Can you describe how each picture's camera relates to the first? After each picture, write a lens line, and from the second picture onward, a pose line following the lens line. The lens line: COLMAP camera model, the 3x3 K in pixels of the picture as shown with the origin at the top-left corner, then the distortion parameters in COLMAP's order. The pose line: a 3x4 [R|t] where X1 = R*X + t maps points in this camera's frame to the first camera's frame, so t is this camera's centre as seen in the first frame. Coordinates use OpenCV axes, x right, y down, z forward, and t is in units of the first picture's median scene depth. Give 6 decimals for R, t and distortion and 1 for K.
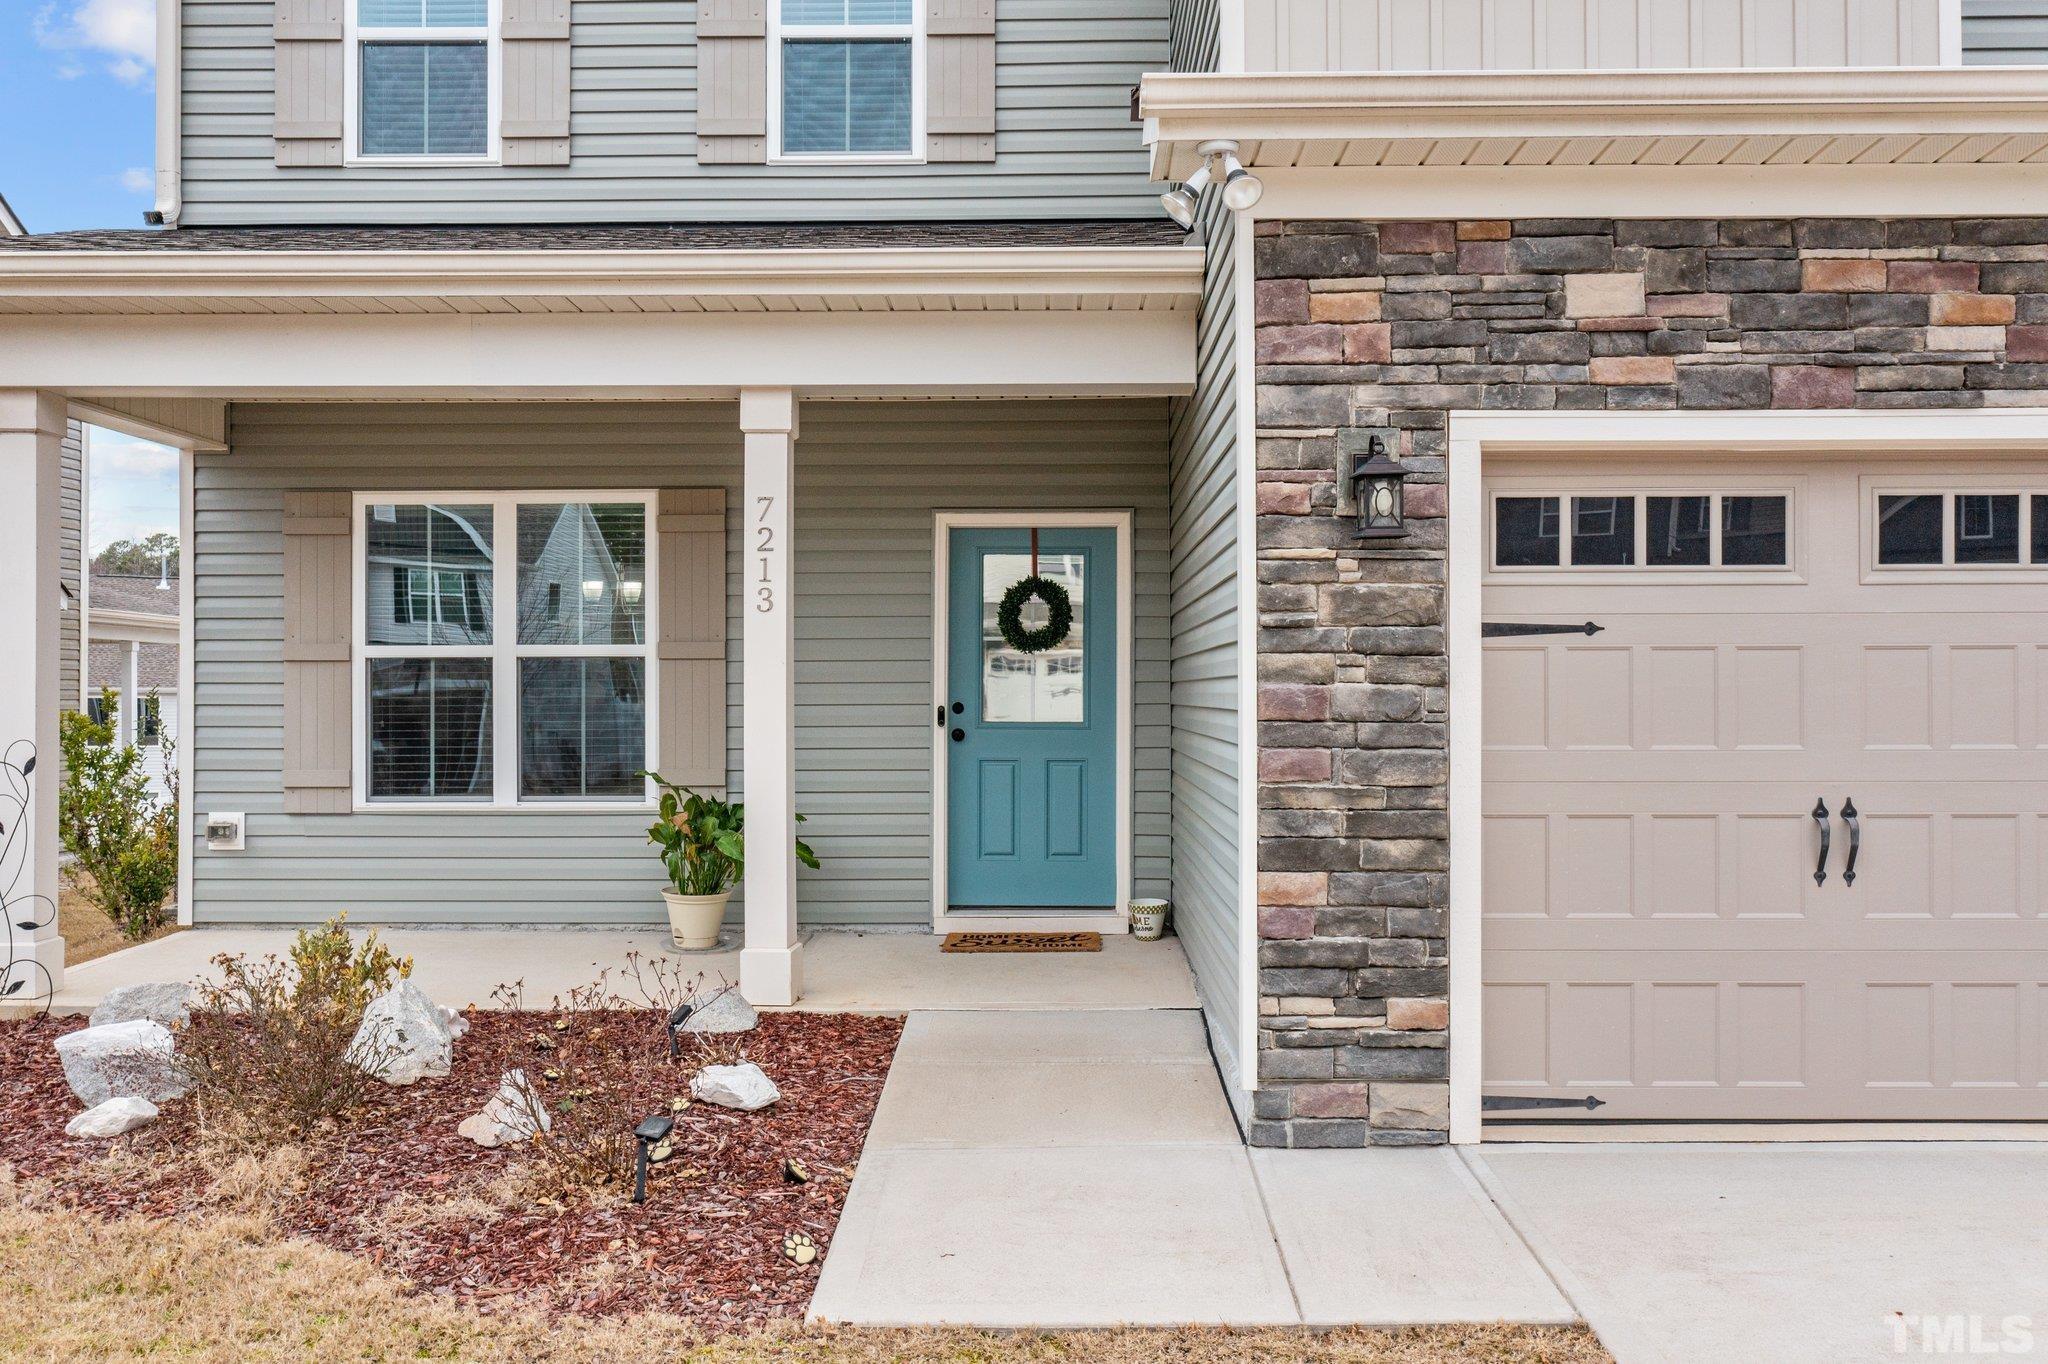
lens RADIAL K [[1653.6, 0, 1024.0], [0, 1653.6, 682.0], [0, 0, 1]] dist [-0.006257, 0.009031]
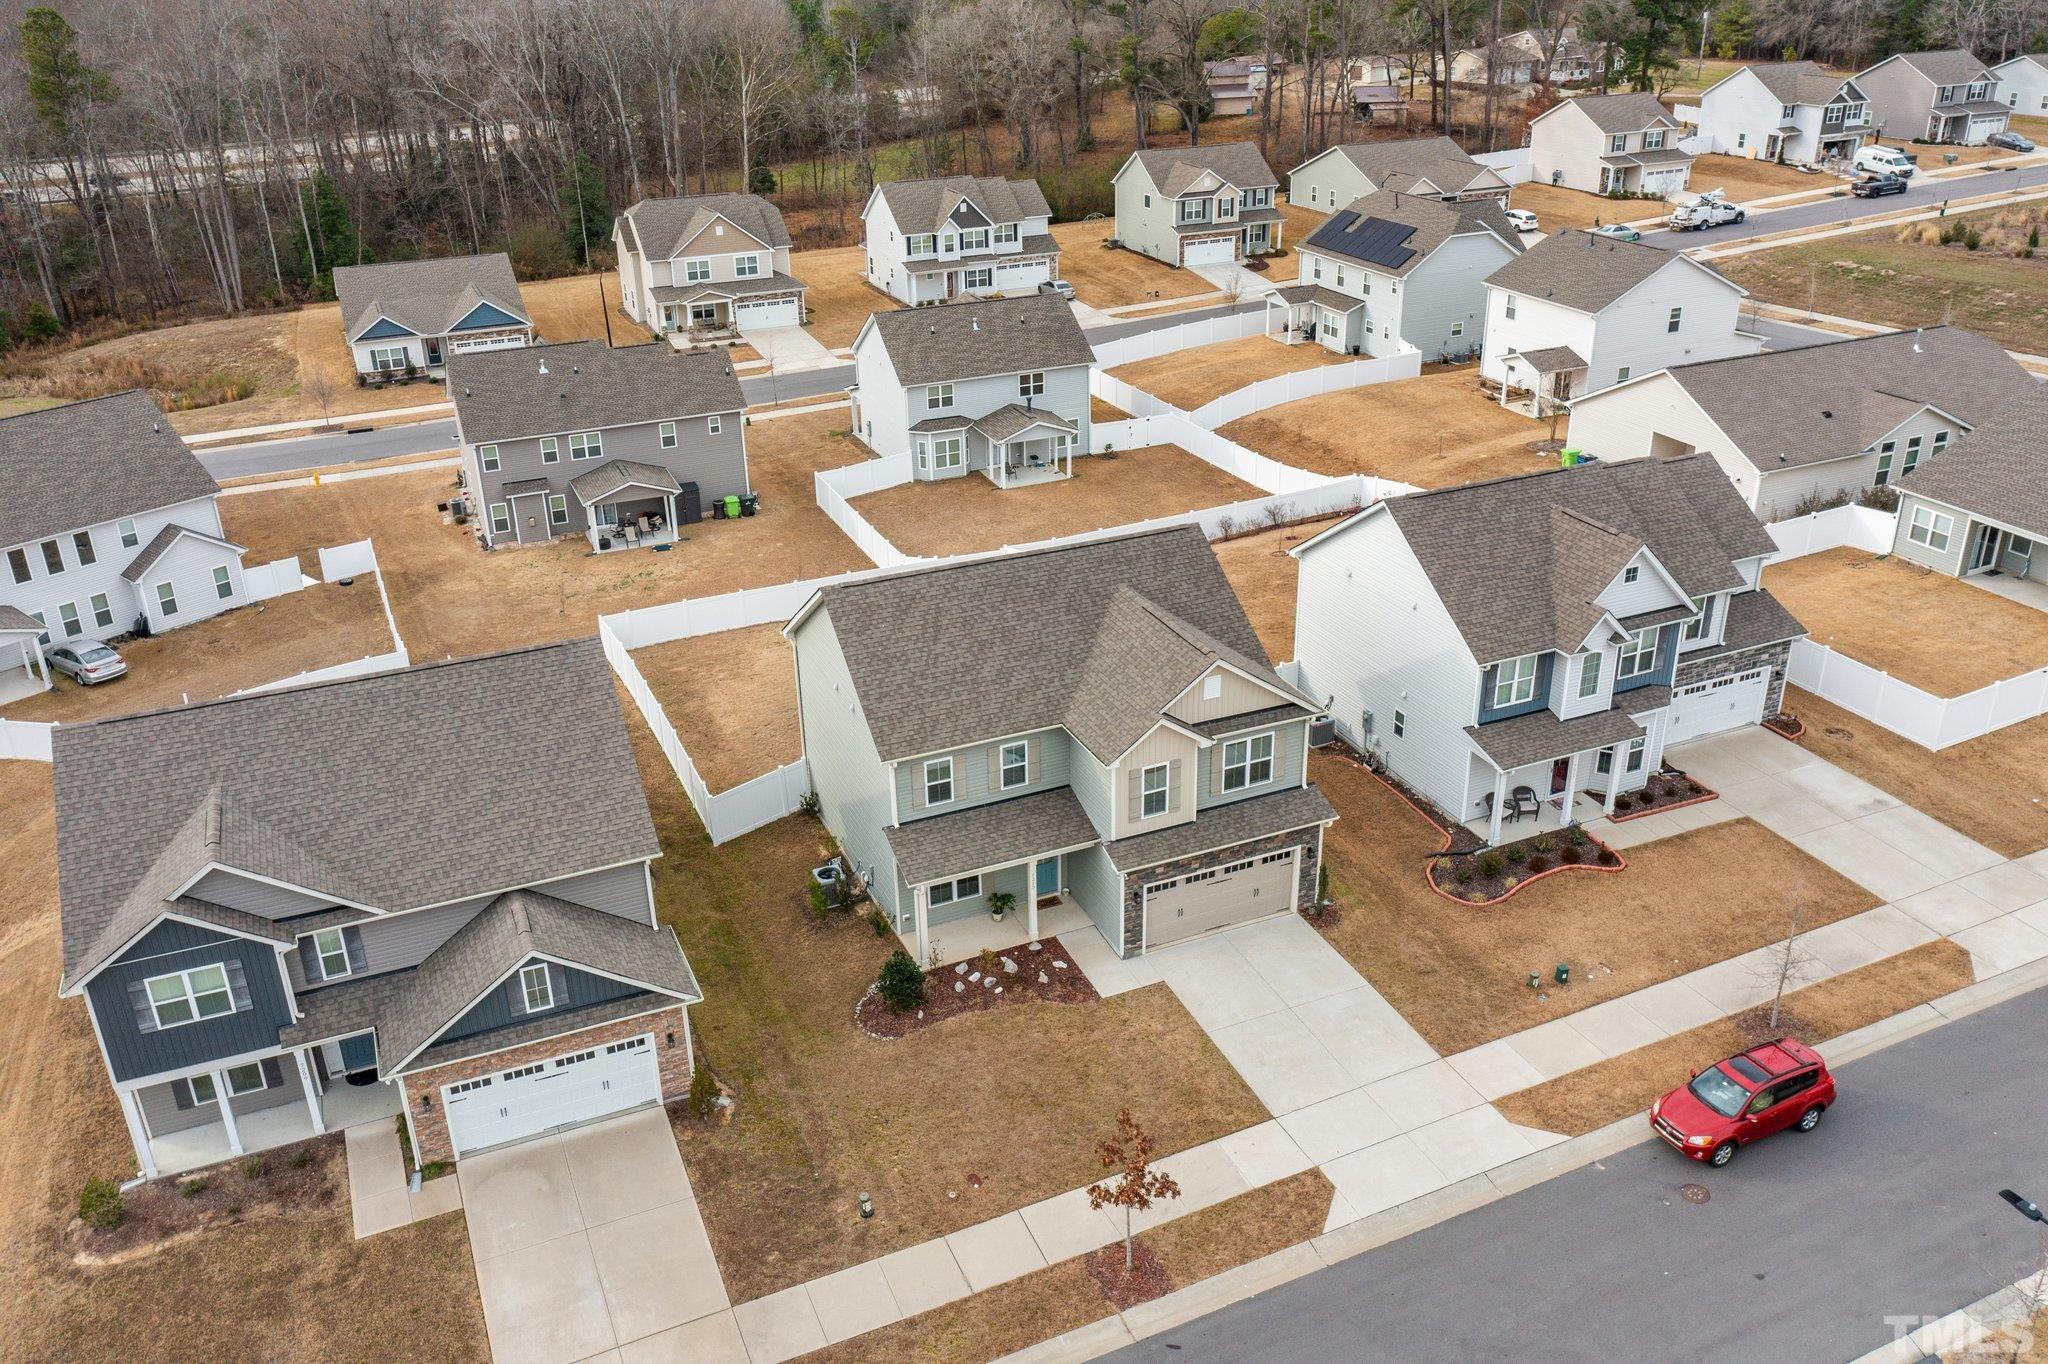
lens RADIAL K [[1642.7, 0, 1024.0], [0, 1642.7, 682.0], [0, 0, 1]] dist [-0.005689, 0.004850]
pose [[0.908448, -0.191762, 0.371415, -3.346268], [0.013953, 0.901976, 0.431561, -4.900774], [-0.417765, -0.386868, 0.822074, -5.476215]]
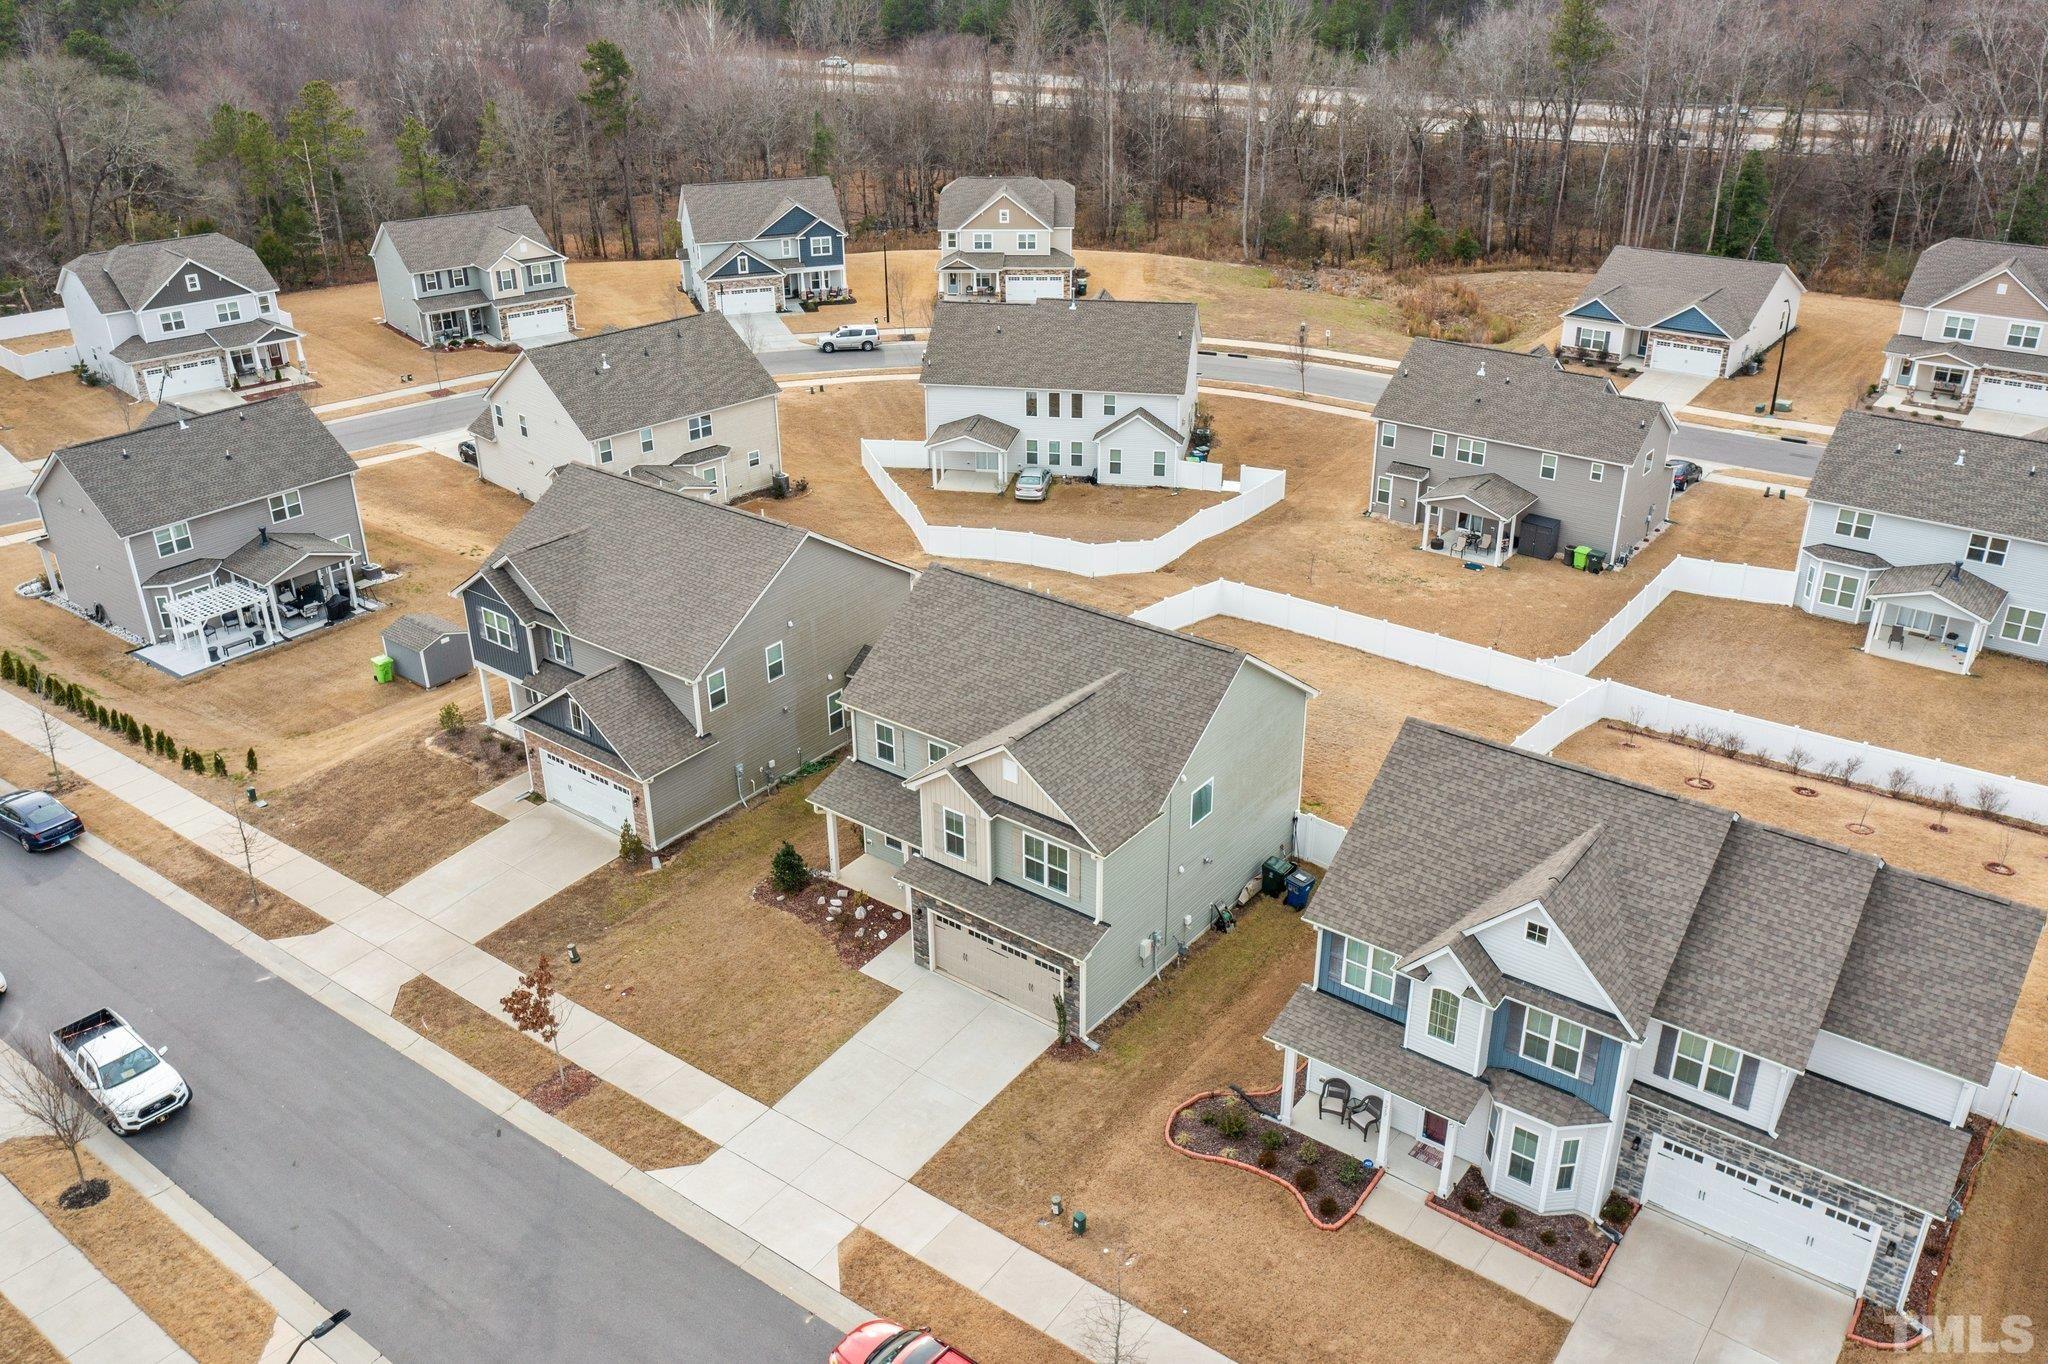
lens RADIAL K [[1616.6, 0, 1017.3], [0, 1616.6, 711.6], [0, 0, 1]] dist [0.010408, -0.004890]
pose [[0.801519, 0.265160, -0.535965, 5.389566], [0.017830, 0.885311, 0.464657, -5.501979], [0.597704, -0.381988, 0.704866, -4.849108]]
